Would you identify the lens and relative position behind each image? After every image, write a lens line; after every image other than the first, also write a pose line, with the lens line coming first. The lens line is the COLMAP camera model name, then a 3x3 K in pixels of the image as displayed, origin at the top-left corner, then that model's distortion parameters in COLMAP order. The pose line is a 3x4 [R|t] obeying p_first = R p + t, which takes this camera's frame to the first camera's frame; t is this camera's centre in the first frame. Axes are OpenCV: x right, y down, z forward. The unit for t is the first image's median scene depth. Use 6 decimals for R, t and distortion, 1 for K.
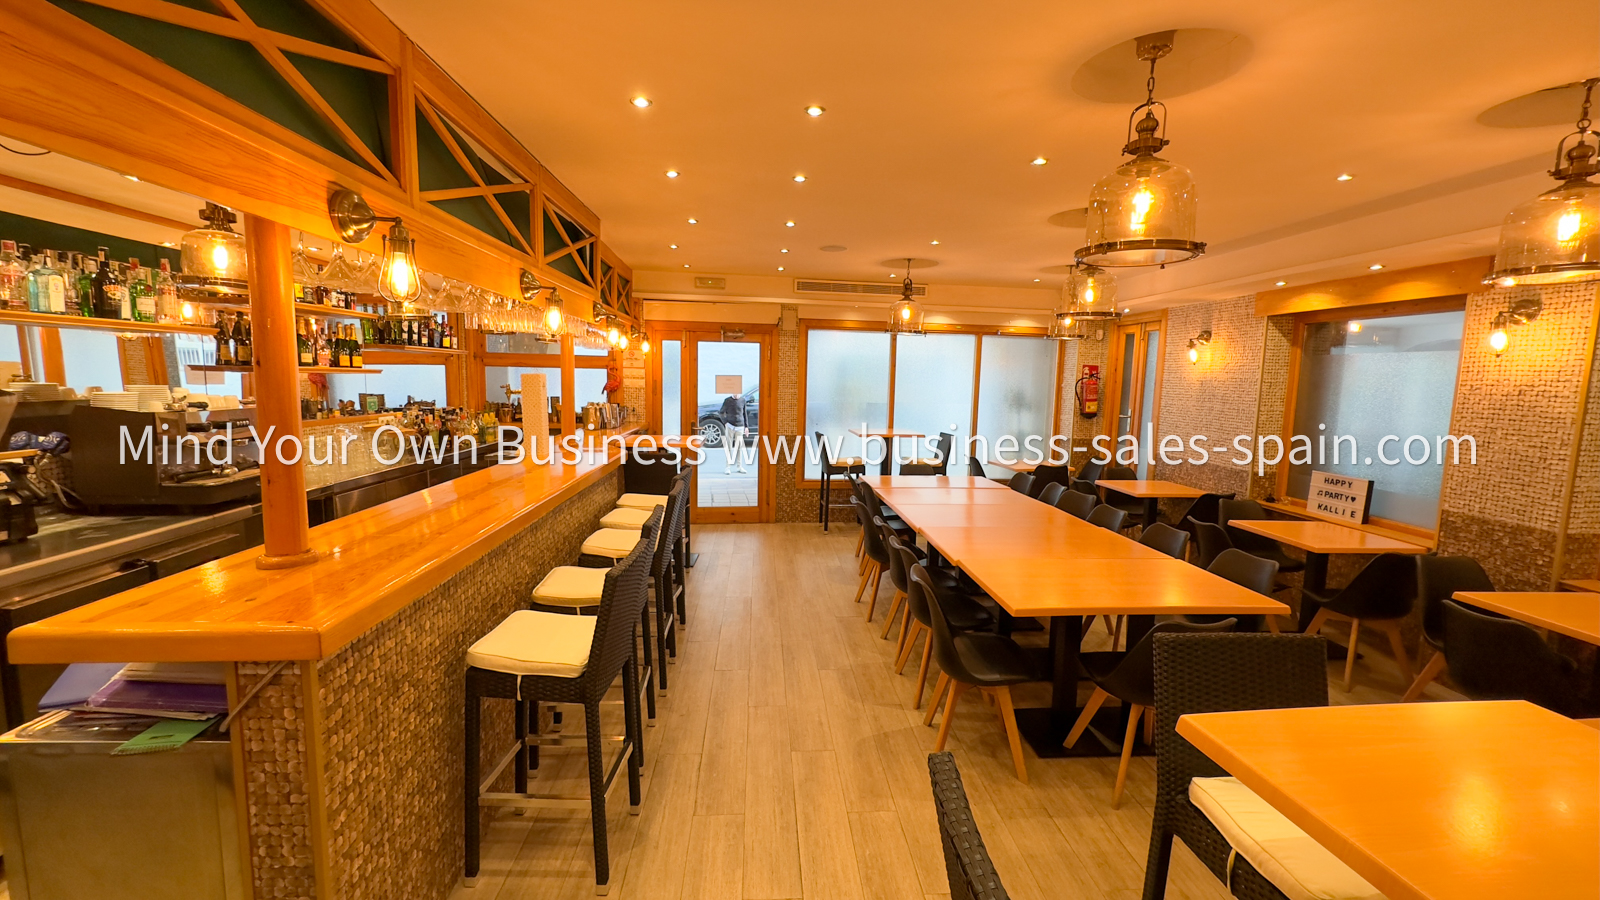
lens RADIAL K [[636.8, 0, 798.7], [0, 636.8, 448.1], [0, 0, 1]] dist [-0.003373, 0.000555]
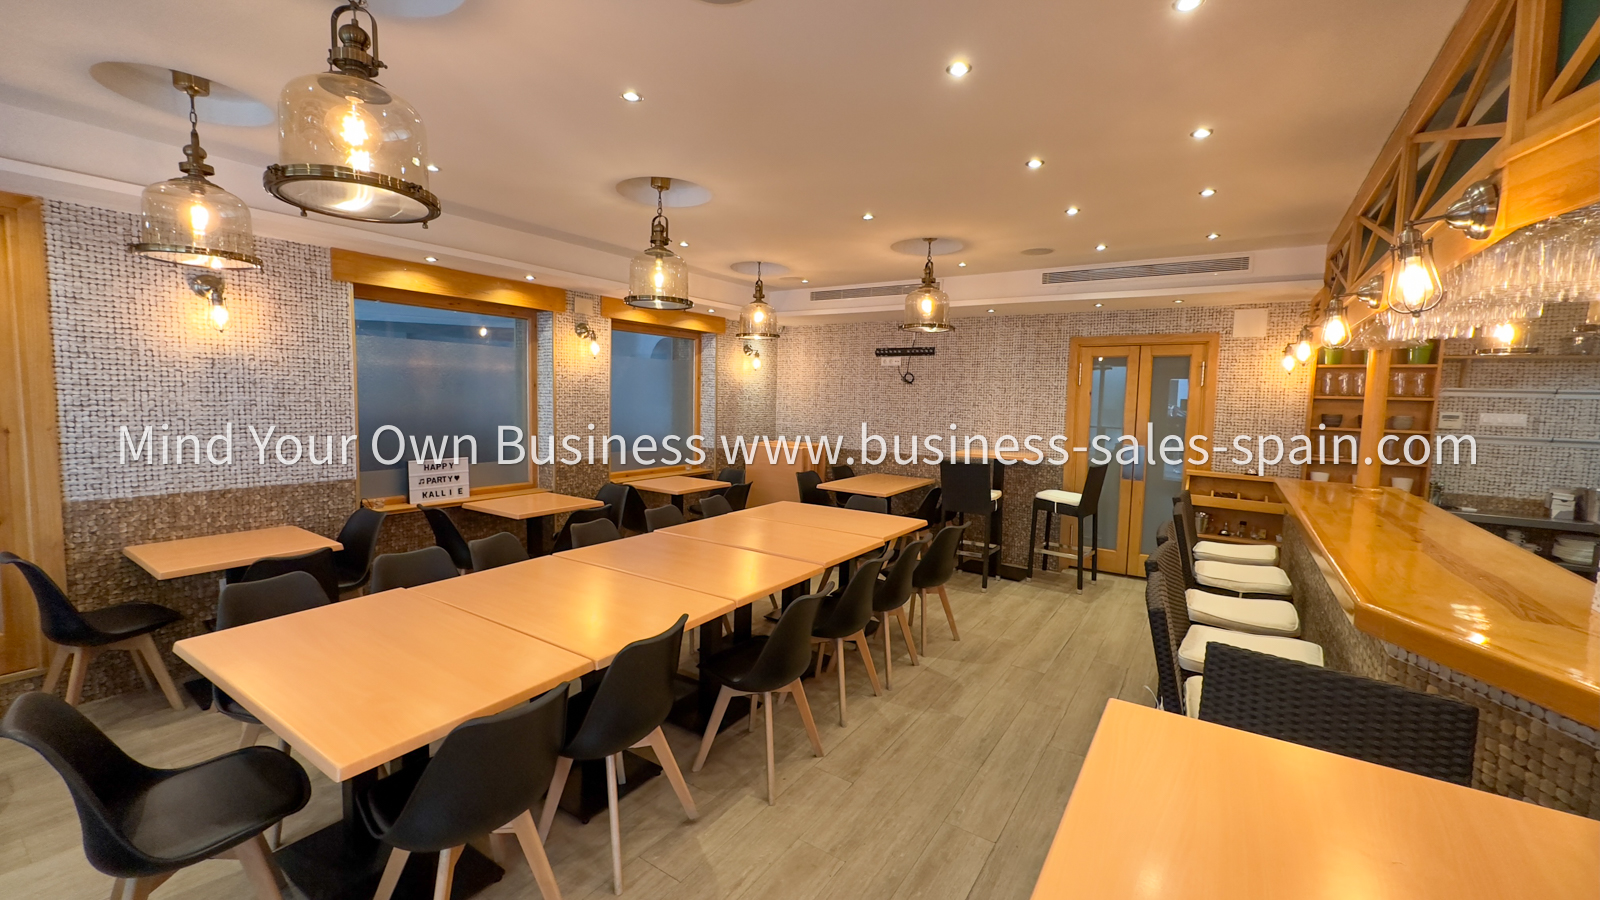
lens RADIAL K [[636.8, 0, 794.8], [0, 636.8, 453.9], [0, 0, 1]] dist [-0.003373, 0.000555]
pose [[-0.788789, -0.091999, 0.607740, -0.226800], [0.030438, 0.981676, 0.188112, -0.140553], [-0.613910, 0.166879, -0.771535, 1.426872]]
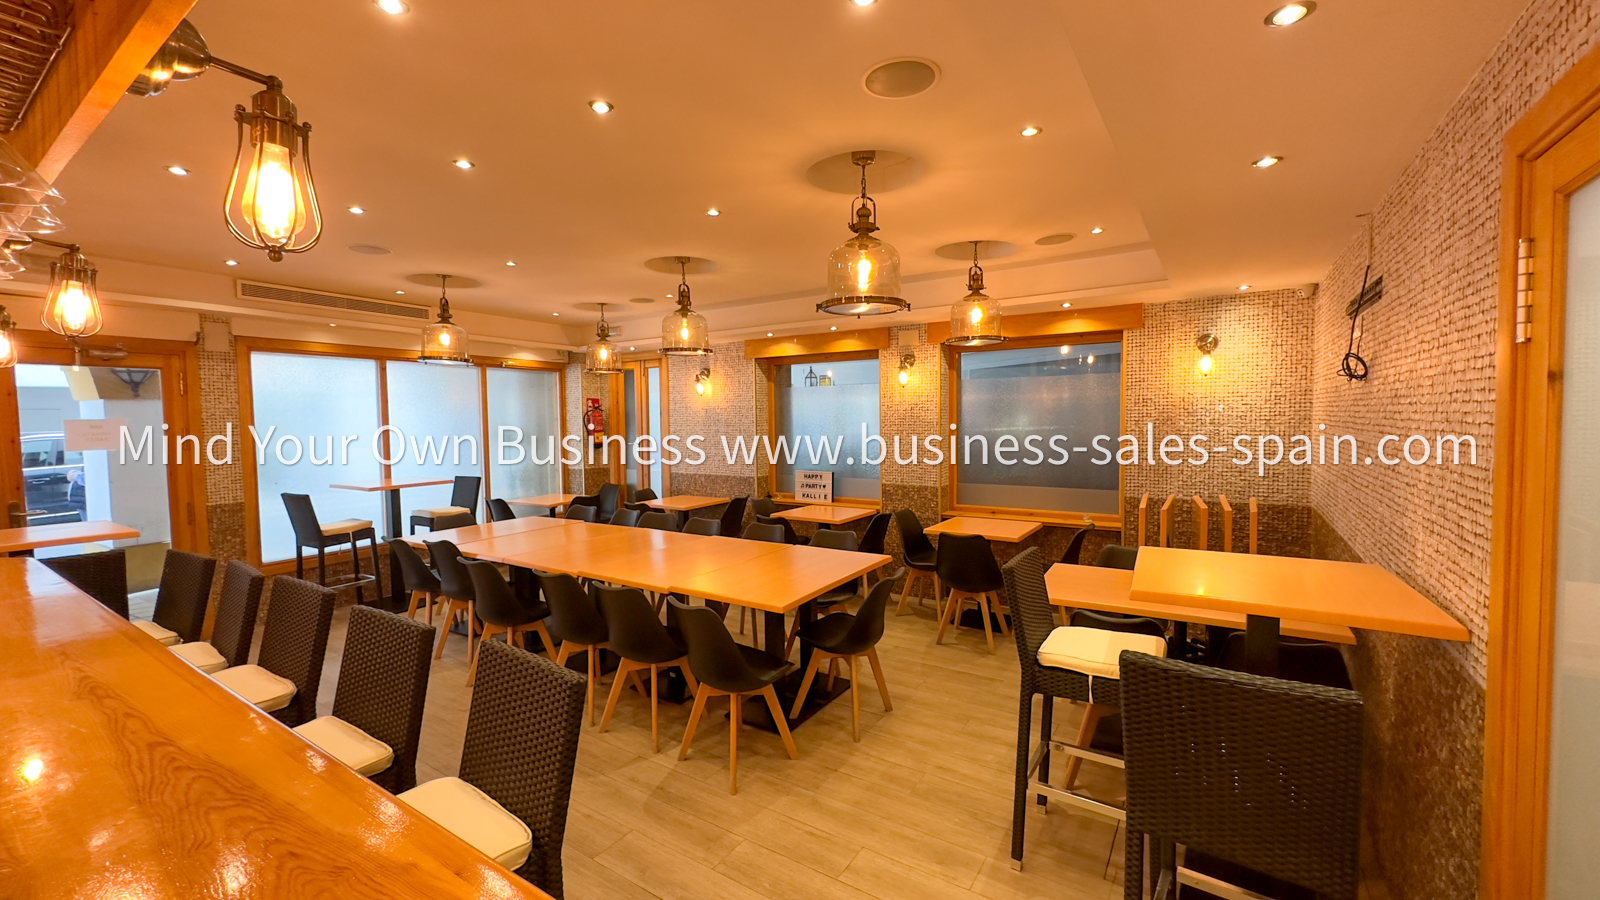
lens RADIAL K [[636.8, 0, 796.4], [0, 636.8, 448.5], [0, 0, 1]] dist [-0.003373, 0.000555]
pose [[0.604059, -0.071356, 0.793739, -0.299018], [0.117099, 0.993120, 0.000164, -0.012527], [-0.788290, 0.092847, 0.608258, 0.155661]]
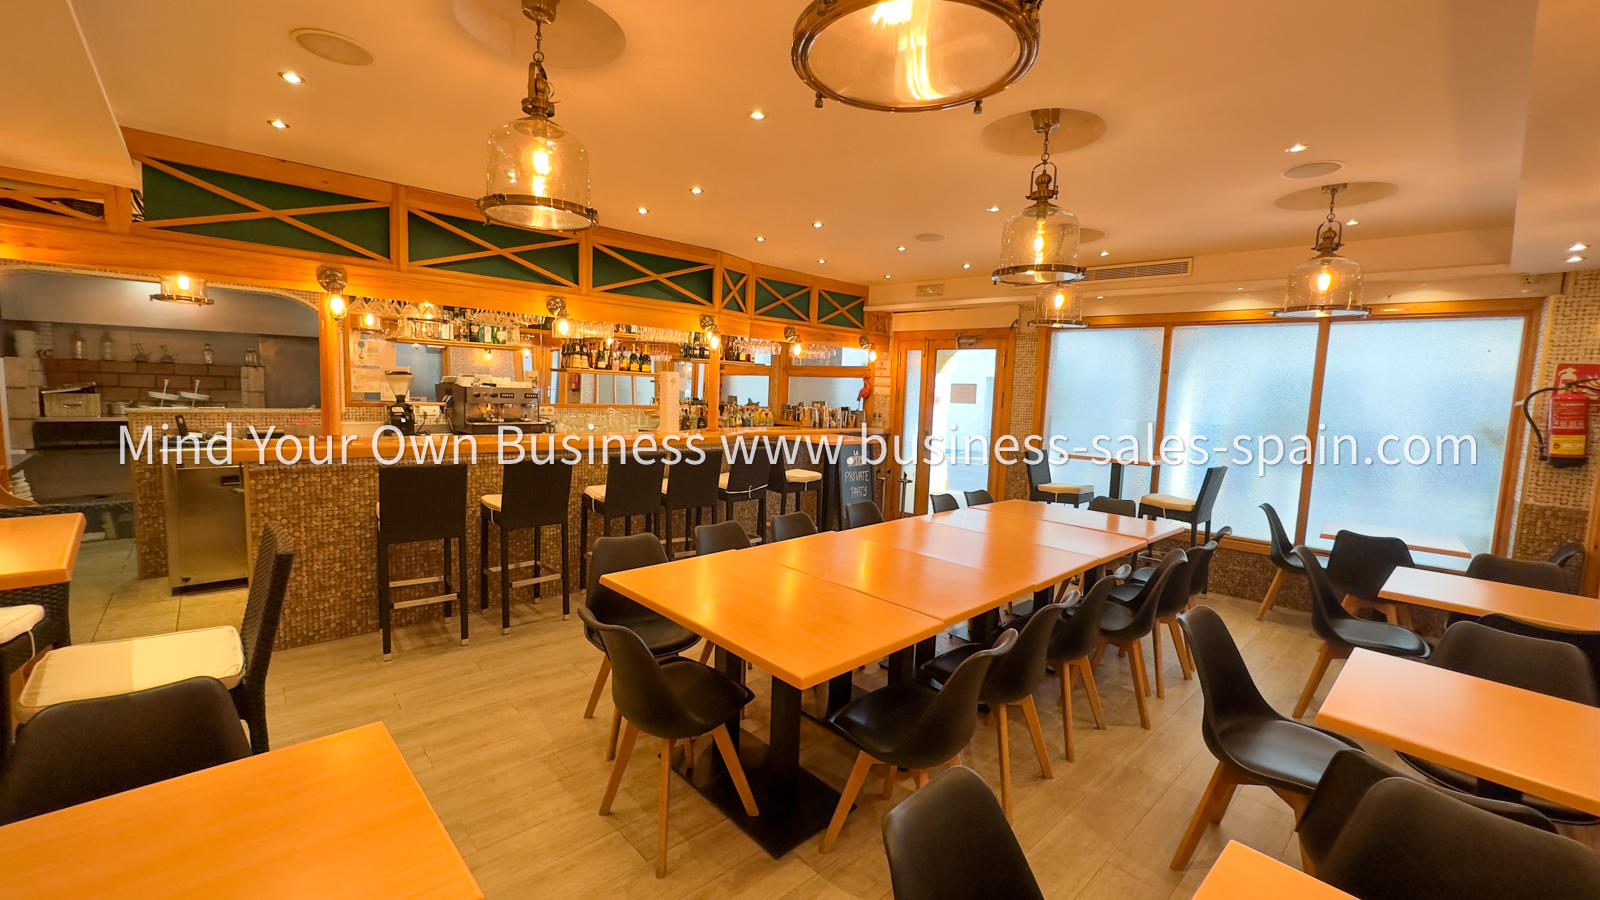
lens RADIAL K [[636.8, 0, 800.0], [0, 636.8, 449.1], [0, 0, 1]] dist [-0.003373, 0.000555]
pose [[0.630549, 0.076183, -0.772402, 0.755231], [-0.111686, 0.993720, 0.006837, 0.005529], [0.768072, 0.081956, 0.635097, 0.335196]]
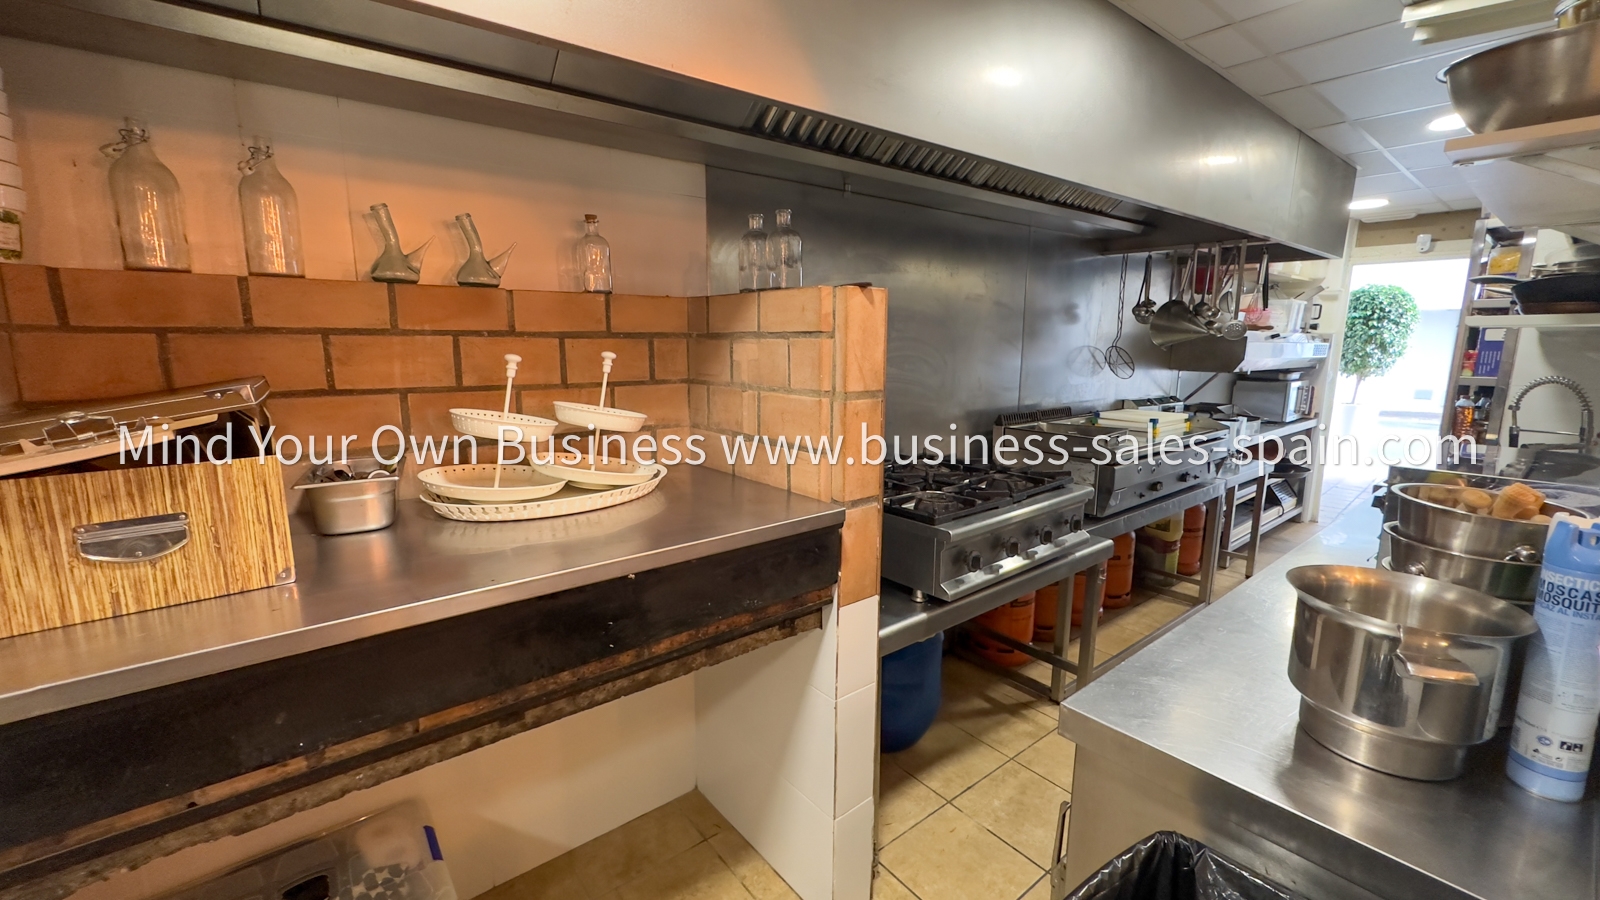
lens RADIAL K [[636.8, 0, 791.4], [0, 636.8, 446.3], [0, 0, 1]] dist [-0.003373, 0.000555]
pose [[0.566070, 0.115843, -0.816177, -0.753384], [-0.083295, 0.993048, 0.083176, 0.025206], [0.820138, 0.020900, 0.571784, 0.089598]]
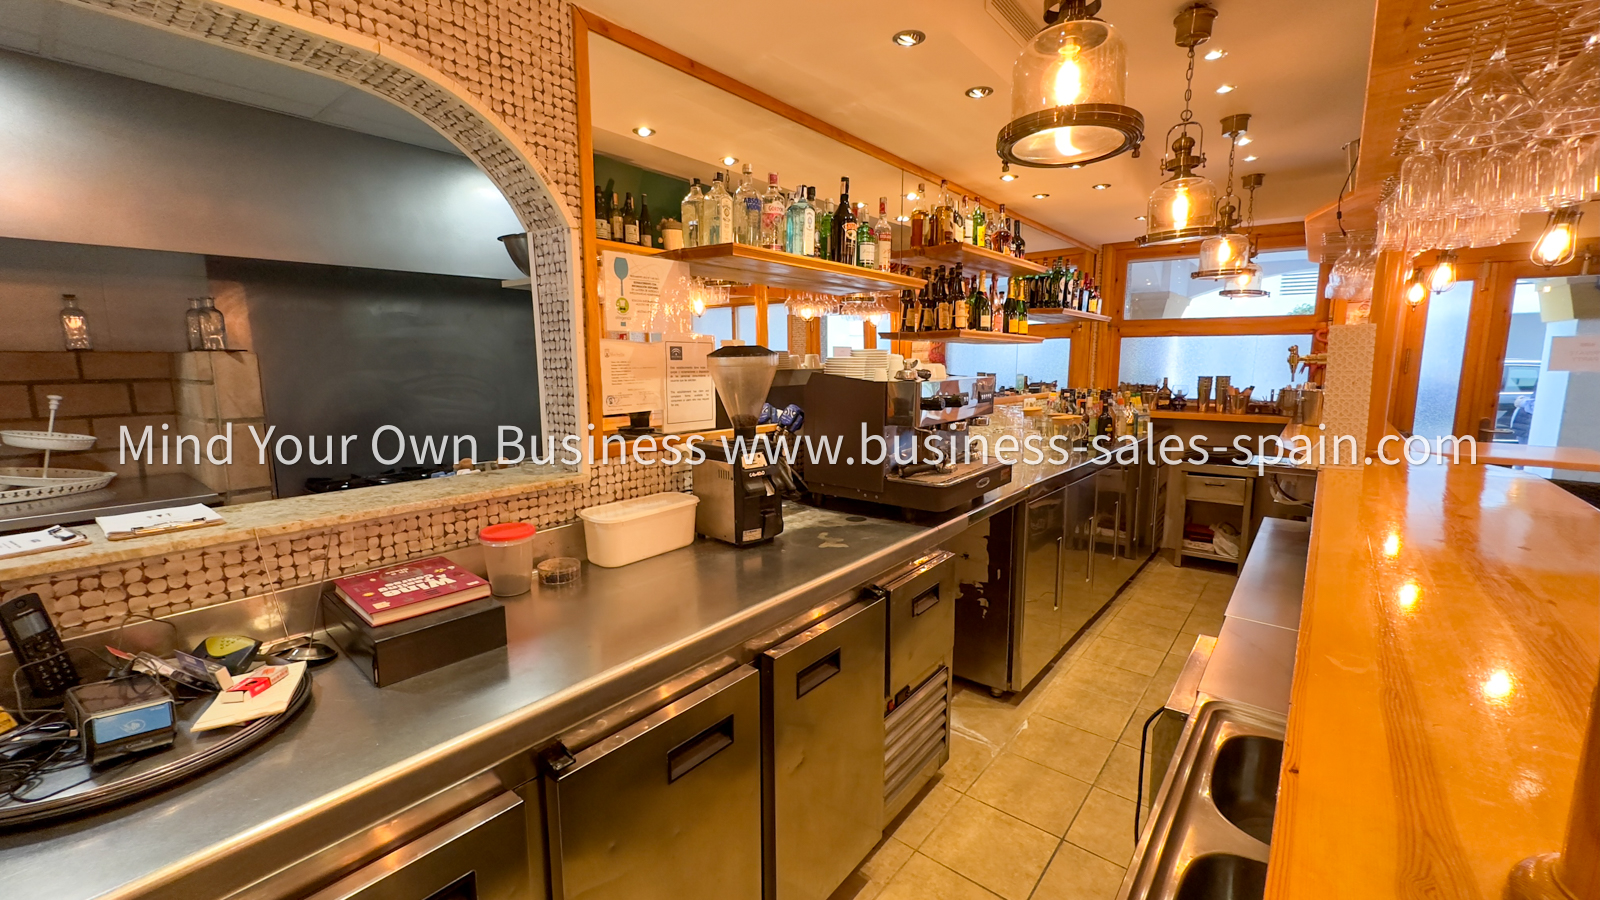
lens RADIAL K [[636.8, 0, 795.5], [0, 636.8, 446.7], [0, 0, 1]] dist [-0.003373, 0.000555]
pose [[0.725874, 0.071293, -0.684123, -0.353362], [-0.061116, 0.997365, 0.039090, -0.001694], [0.685107, 0.013437, 0.728319, 0.234351]]
